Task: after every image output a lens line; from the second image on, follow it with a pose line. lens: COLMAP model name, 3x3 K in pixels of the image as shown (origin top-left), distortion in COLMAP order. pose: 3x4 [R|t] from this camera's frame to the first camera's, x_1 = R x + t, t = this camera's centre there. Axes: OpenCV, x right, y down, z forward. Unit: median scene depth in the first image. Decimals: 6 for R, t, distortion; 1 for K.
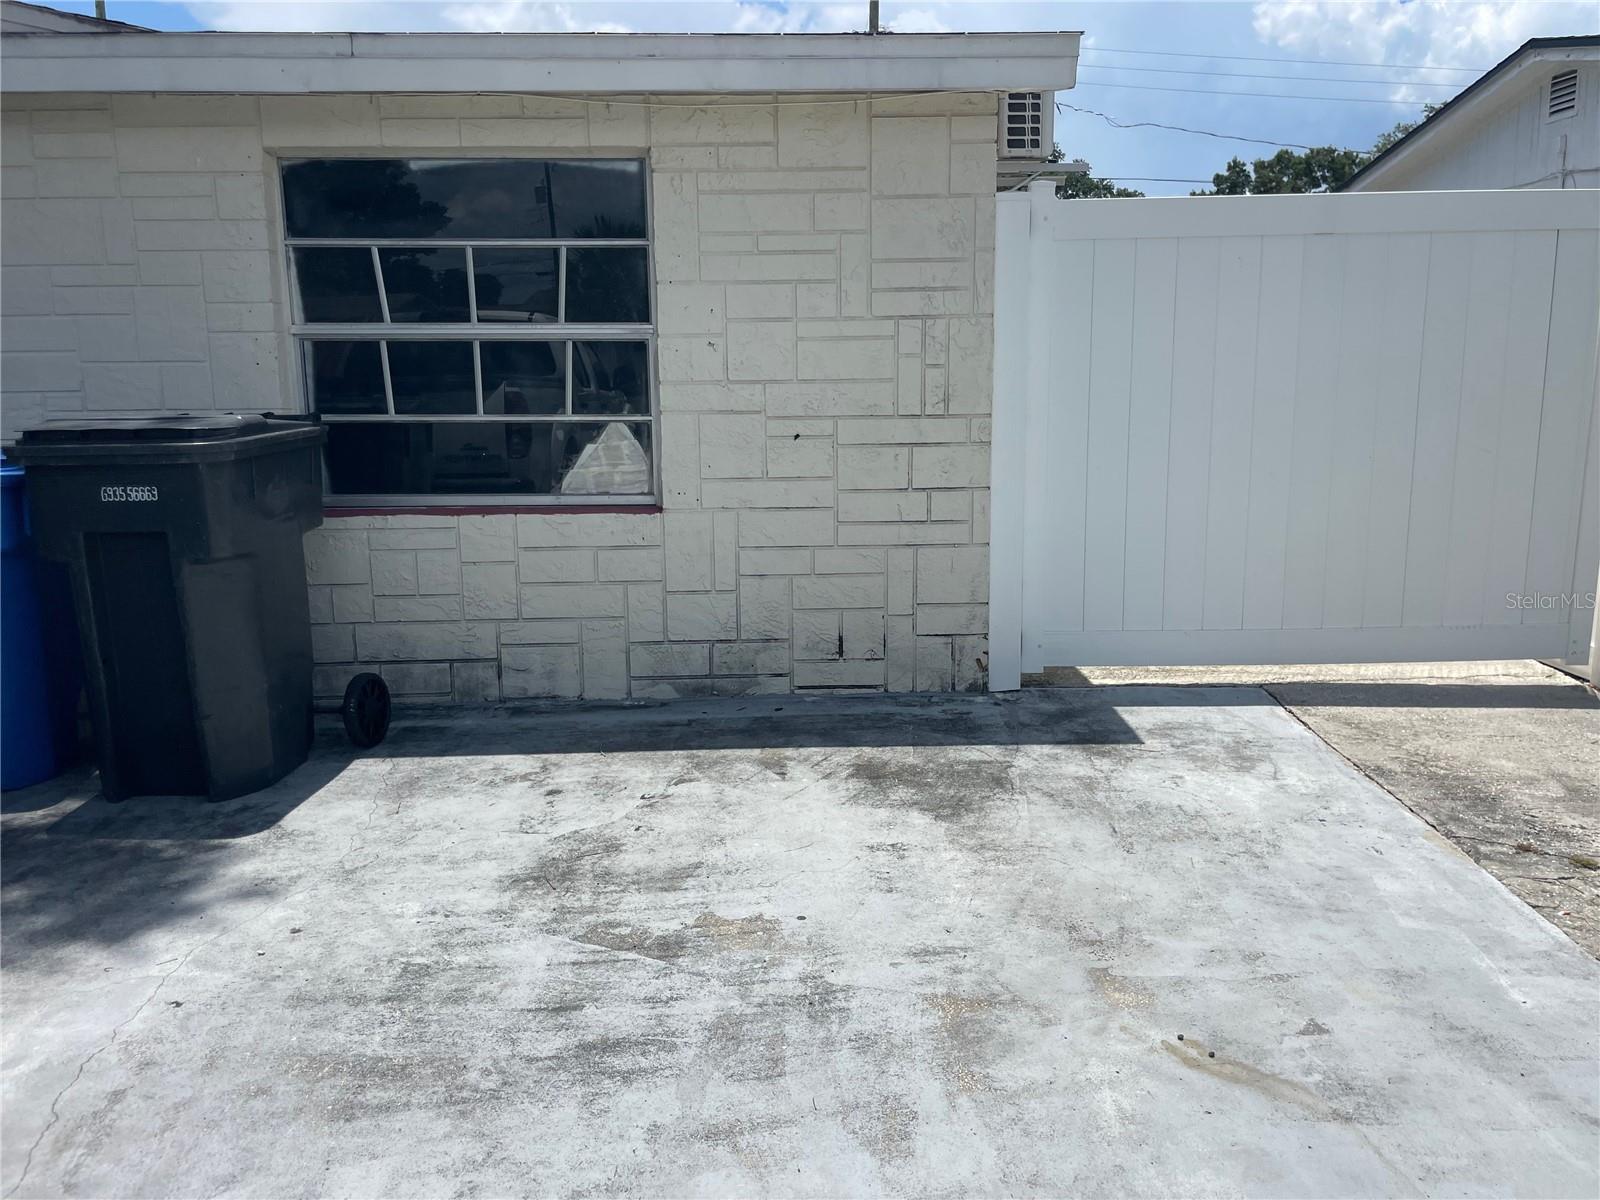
lens RADIAL K [[1224.0, 0, 800.0], [0, 1224.0, 600.0], [0, 0, 1]] dist [0.102026, -0.137547]
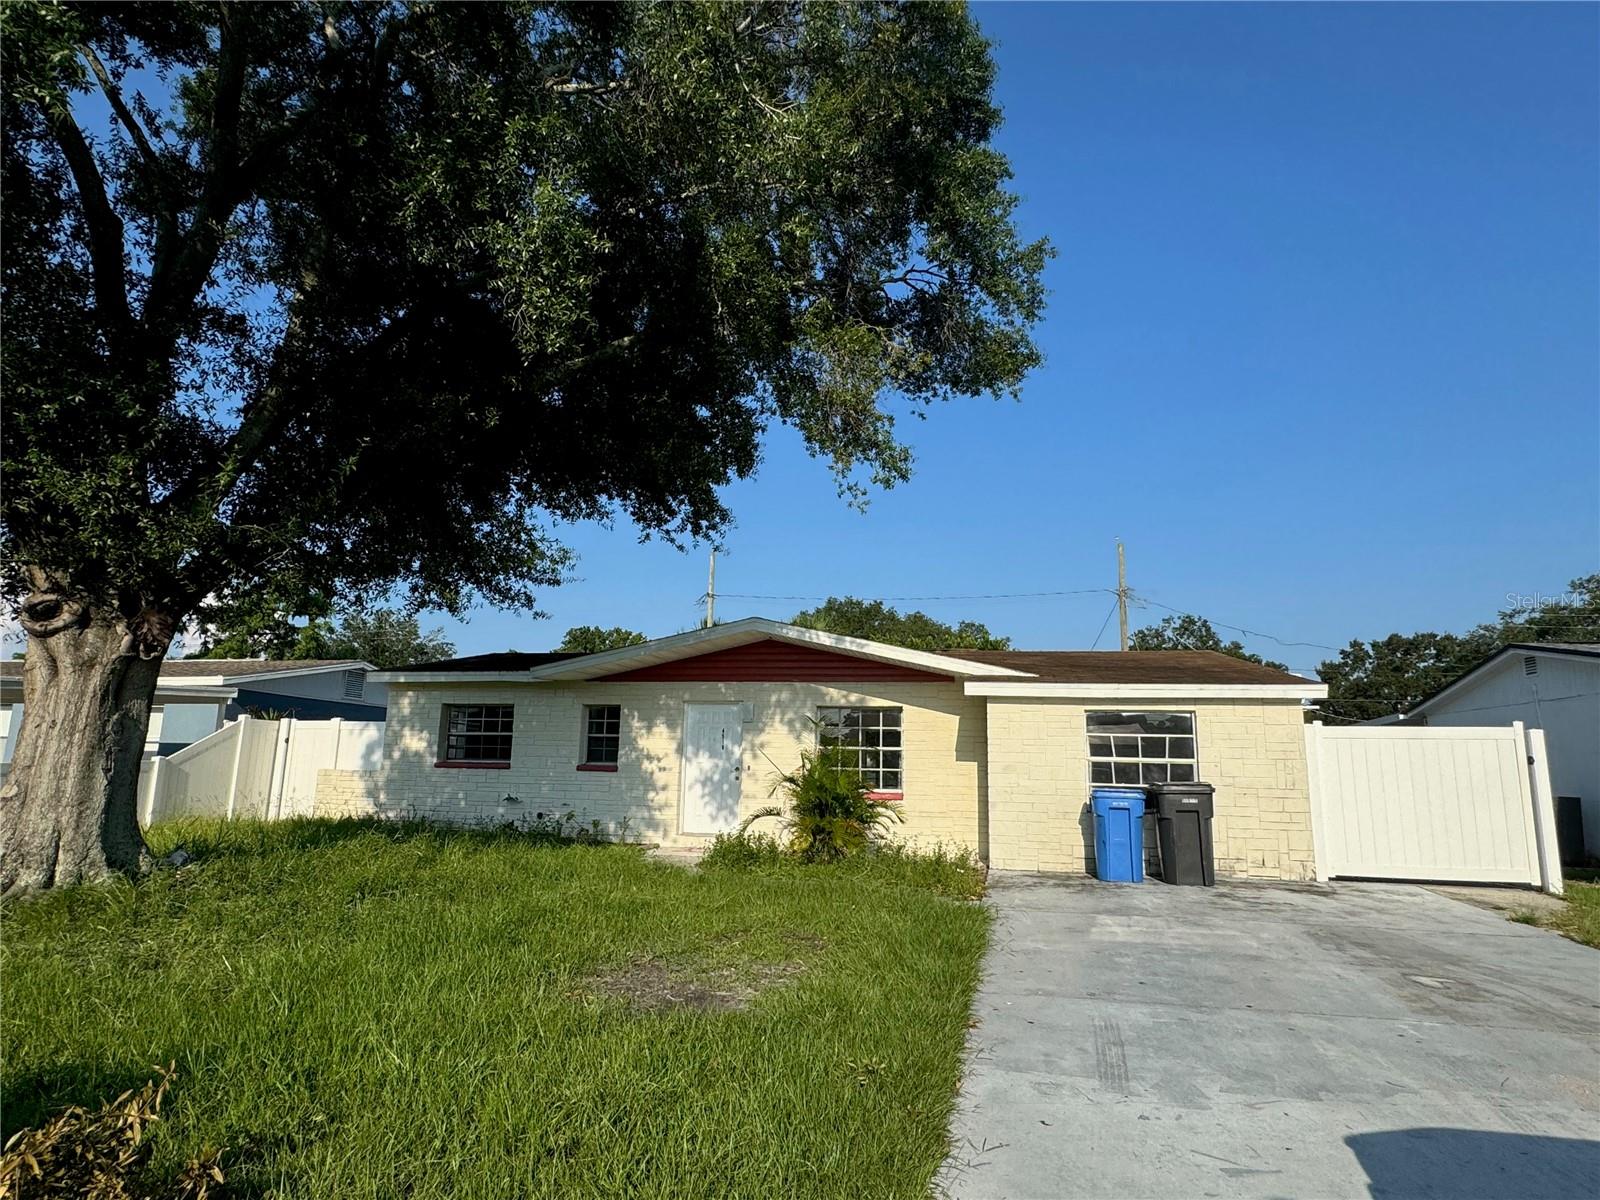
lens RADIAL K [[898.8, 0, 800.0], [0, 898.8, 600.0], [0, 0, 1]] dist [0.000299, 0.000455]
pose [[0.972902, -0.013857, -0.230802, -0.591998], [-0.073531, 0.927839, -0.365662, 0.348975], [0.219214, 0.372724, 0.901677, -1.608975]]
